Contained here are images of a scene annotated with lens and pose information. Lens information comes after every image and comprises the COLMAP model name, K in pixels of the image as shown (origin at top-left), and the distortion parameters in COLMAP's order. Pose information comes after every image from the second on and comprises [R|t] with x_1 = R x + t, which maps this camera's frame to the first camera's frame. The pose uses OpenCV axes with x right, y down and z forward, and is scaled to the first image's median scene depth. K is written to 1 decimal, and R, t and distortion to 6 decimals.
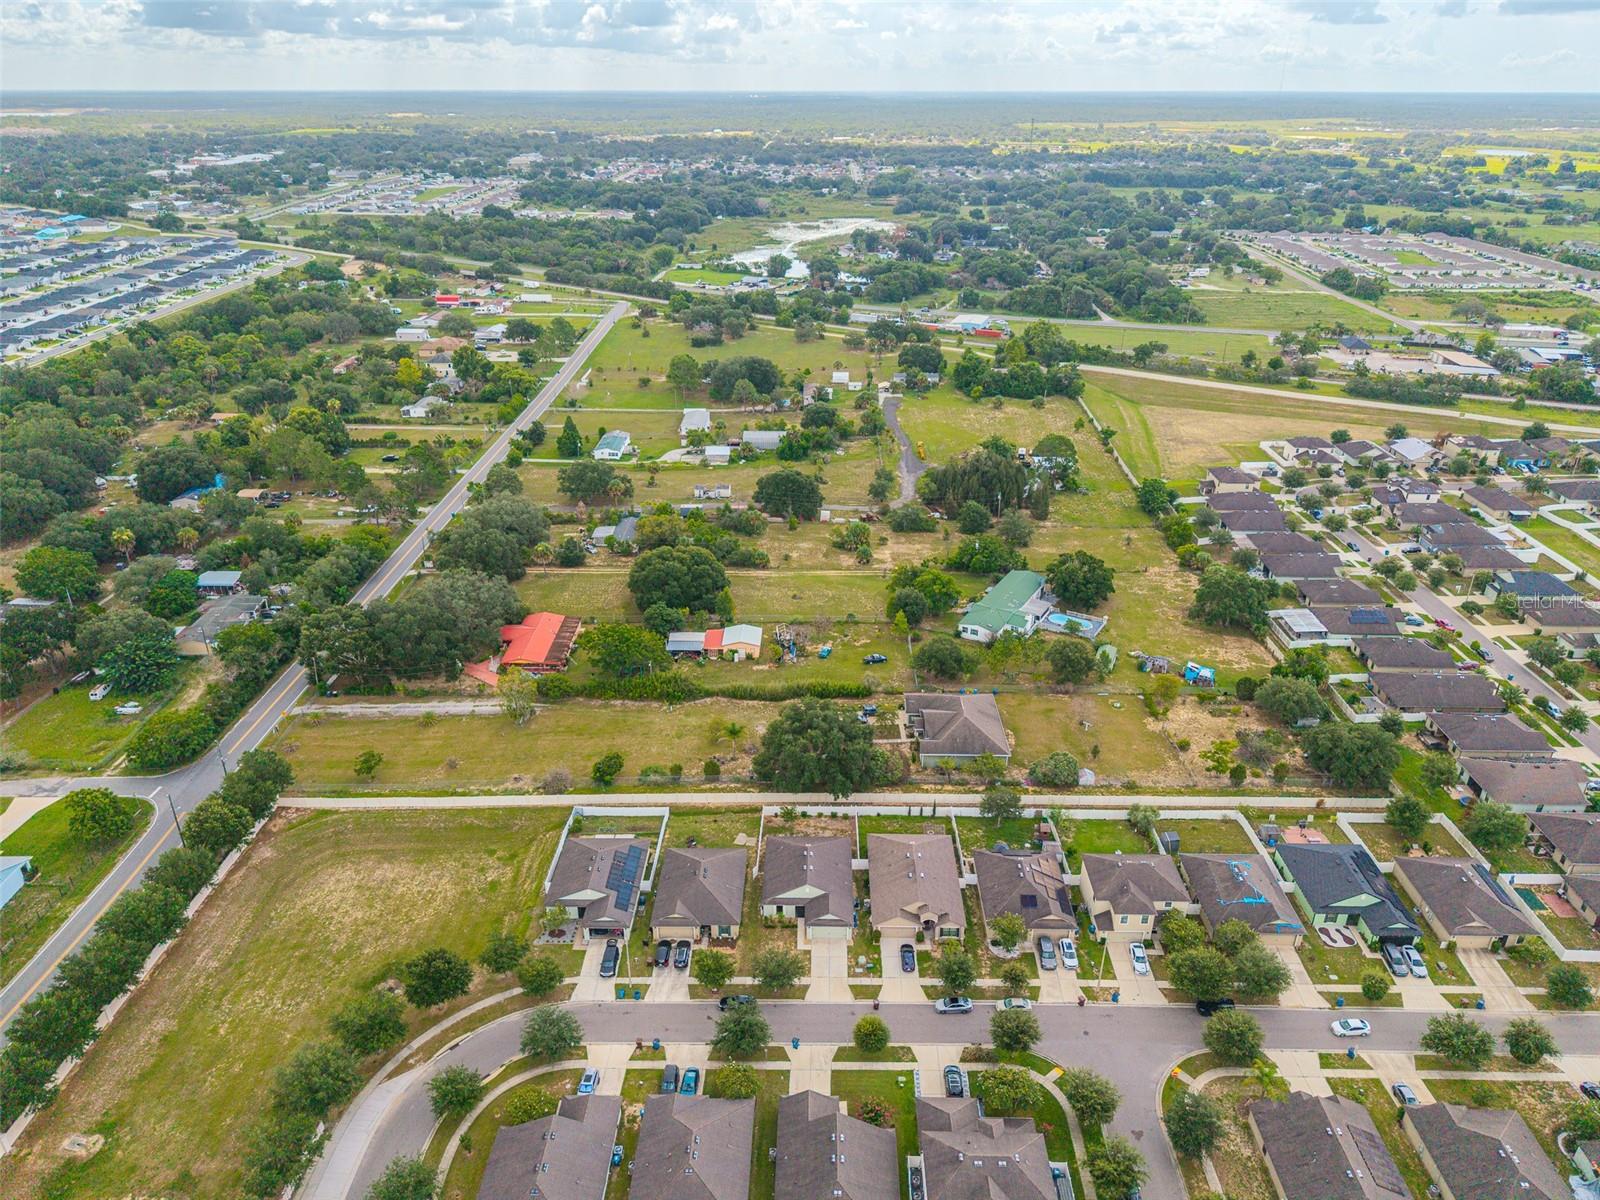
lens RADIAL K [[1077.6, 0, 804.9], [0, 1077.6, 607.1], [0, 0, 1]] dist [0.067343, -0.079269]
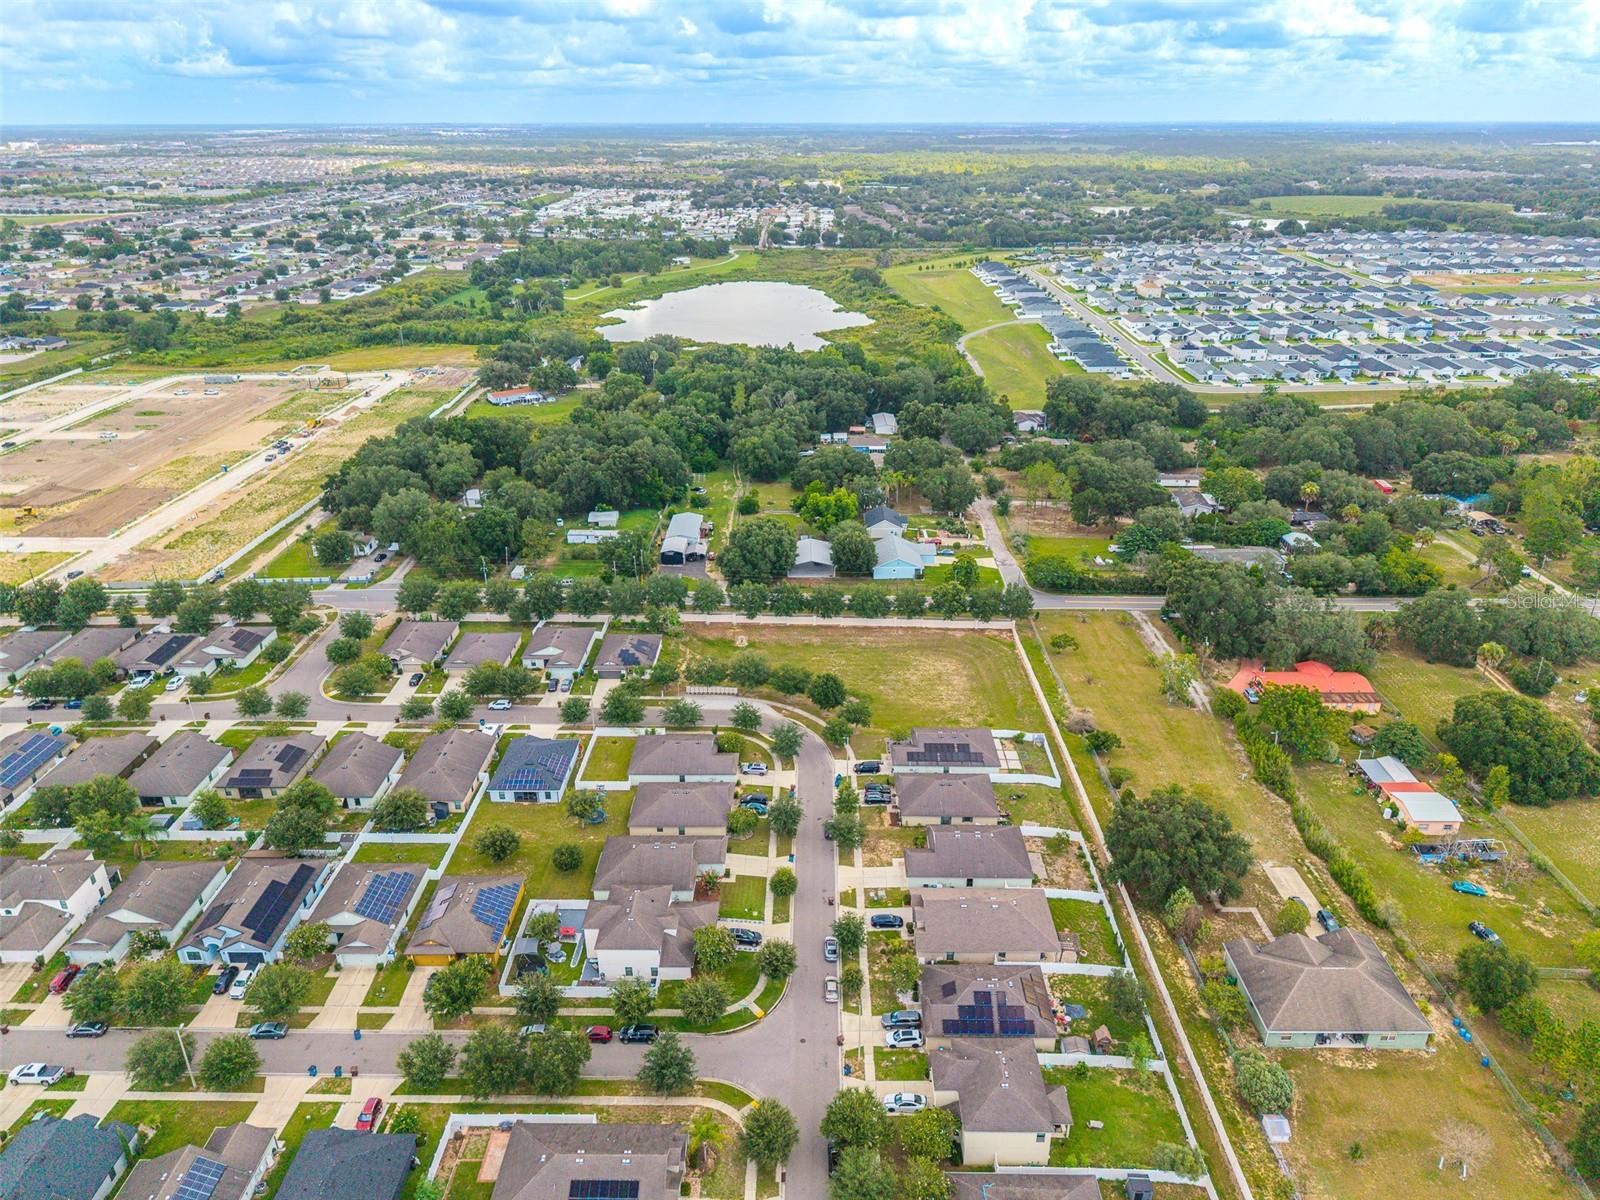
lens RADIAL K [[1077.6, 0, 804.9], [0, 1077.6, 607.1], [0, 0, 1]] dist [0.067343, -0.079269]
pose [[-0.003962, 0.417501, -0.908668, 0.917116], [-0.430288, 0.819540, 0.378426, -0.301337], [0.902683, 0.392488, 0.176398, 0.579788]]
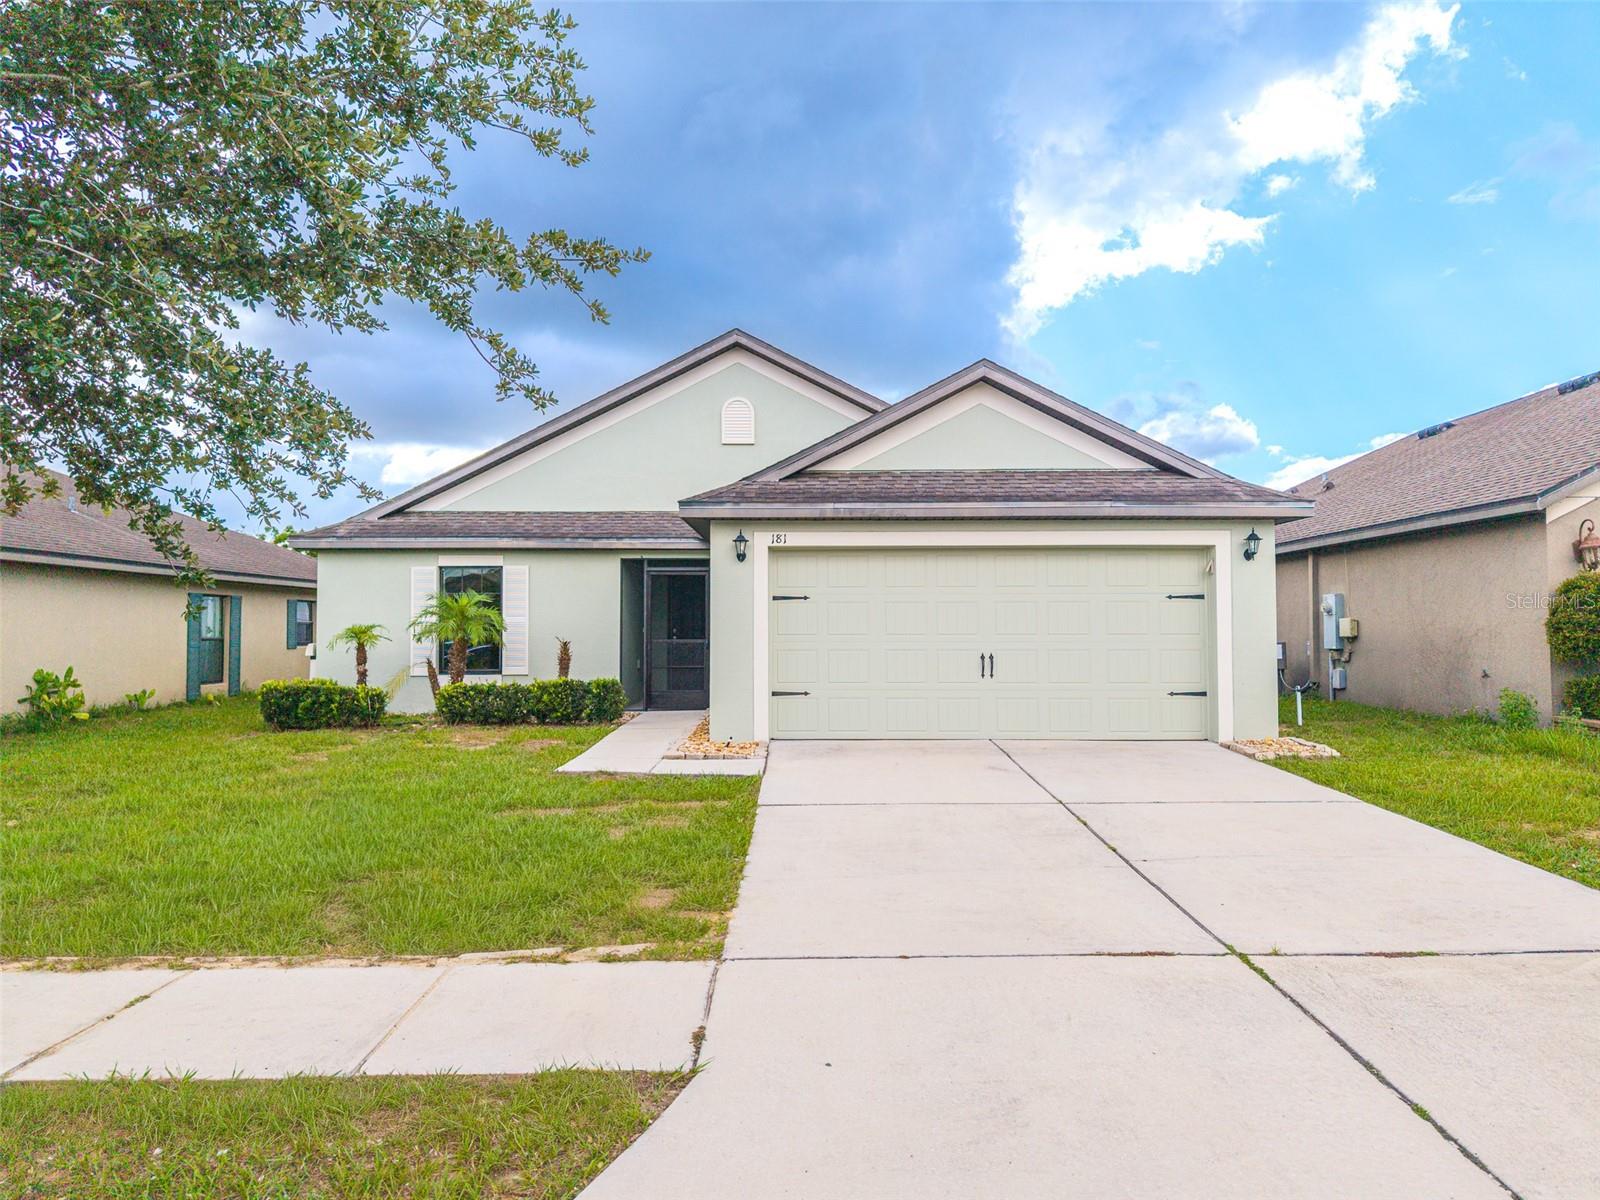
lens RADIAL K [[1077.6, 0, 804.9], [0, 1077.6, 607.1], [0, 0, 1]] dist [0.067343, -0.079269]
pose [[0.999798, -0.005862, 0.019226, 0.006391], [0.014012, 0.889053, -0.457590, 0.329101], [-0.014410, 0.457767, 0.888955, 0.910703]]
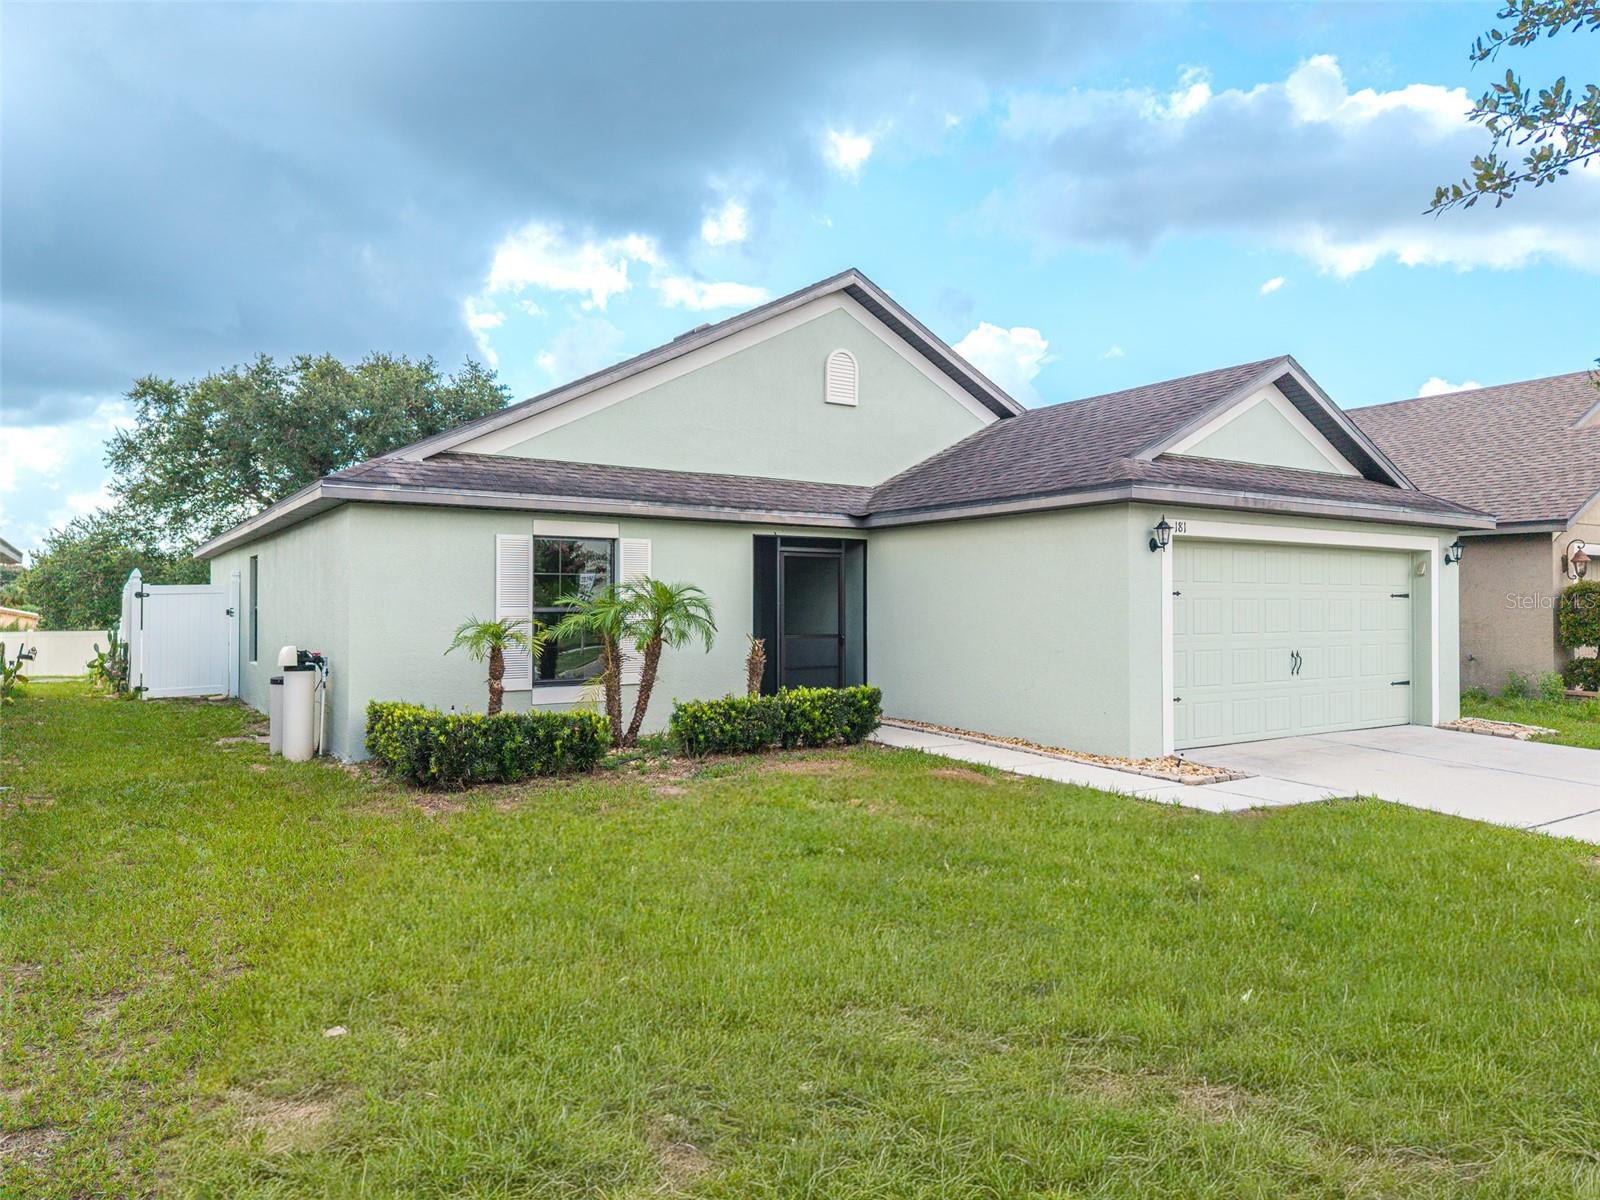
lens RADIAL K [[1077.6, 0, 804.9], [0, 1077.6, 607.1], [0, 0, 1]] dist [0.067343, -0.079269]
pose [[0.816775, -0.002765, 0.576950, -0.054677], [0.254458, 0.899206, -0.355921, 0.312293], [-0.517813, 0.437517, 0.735152, 0.941286]]
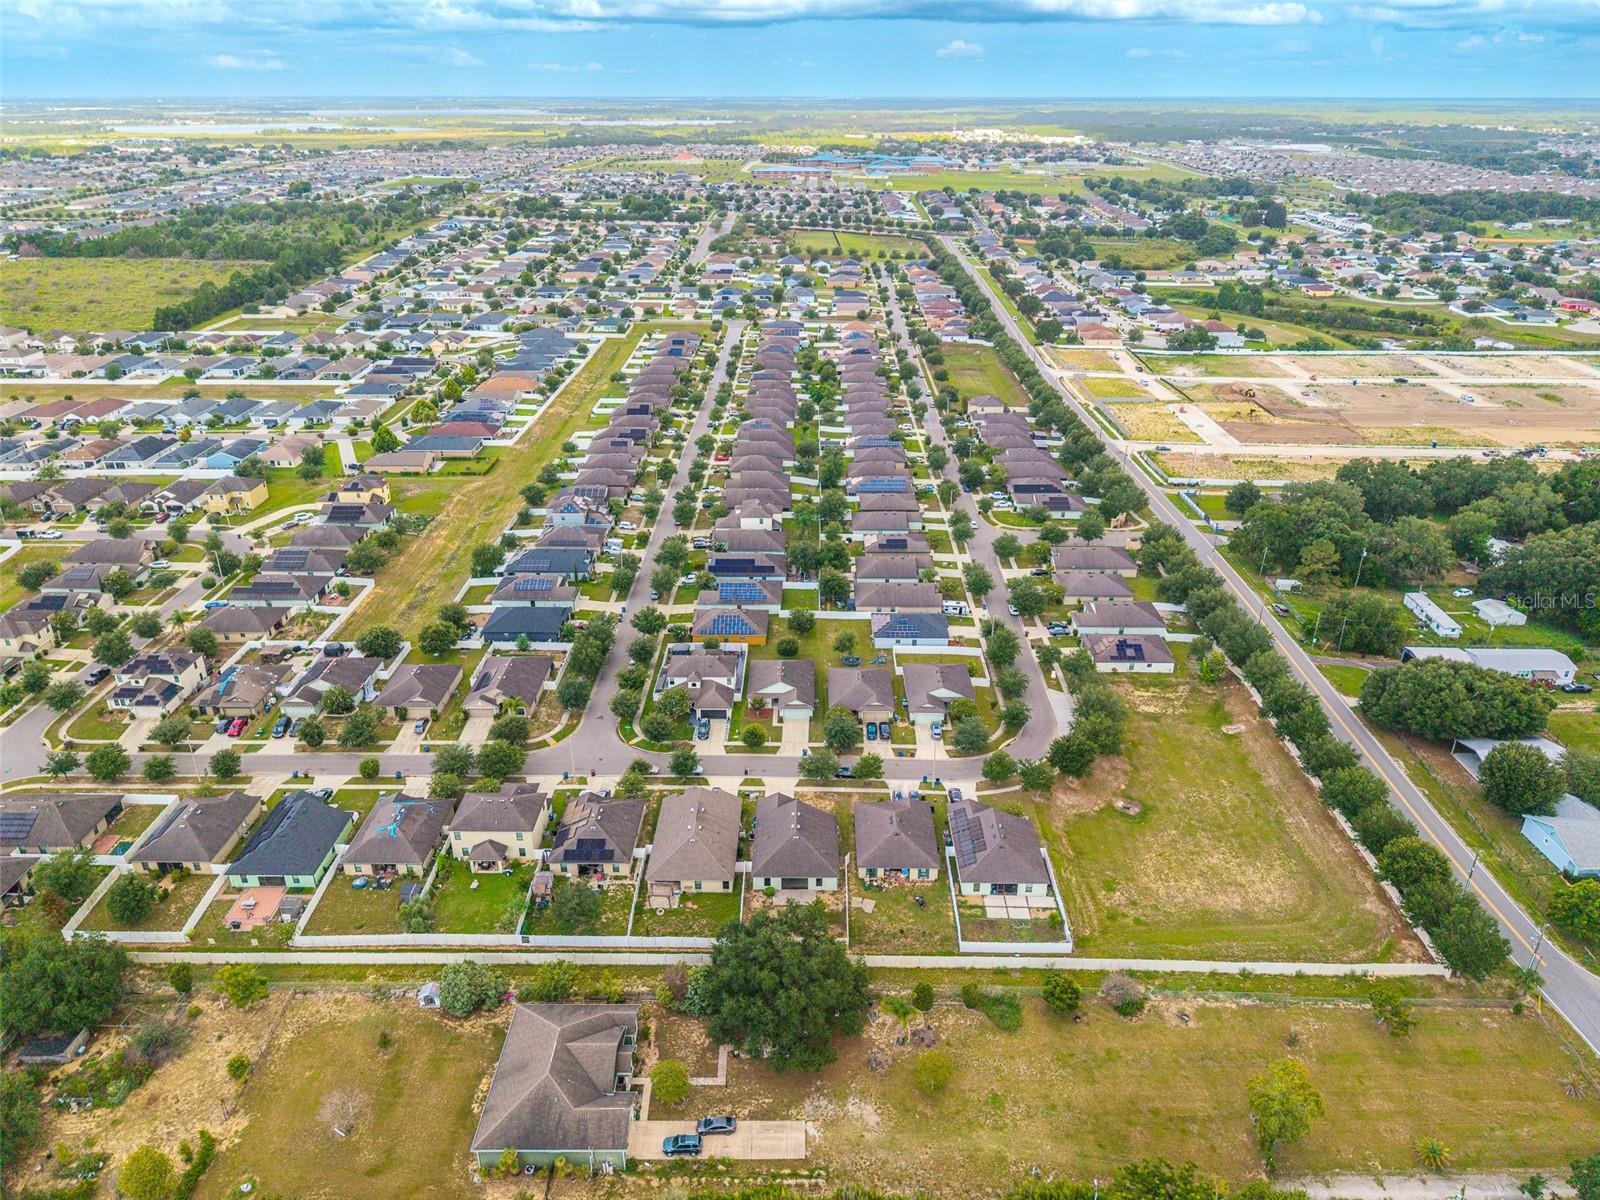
lens RADIAL K [[1077.6, 0, 804.9], [0, 1077.6, 607.1], [0, 0, 1]] dist [0.067343, -0.079269]
pose [[-0.999973, -0.004892, -0.005461, 0.001246], [-0.007322, 0.628335, 0.777909, -0.730432], [-0.000374, 0.777928, -0.628354, 1.521659]]
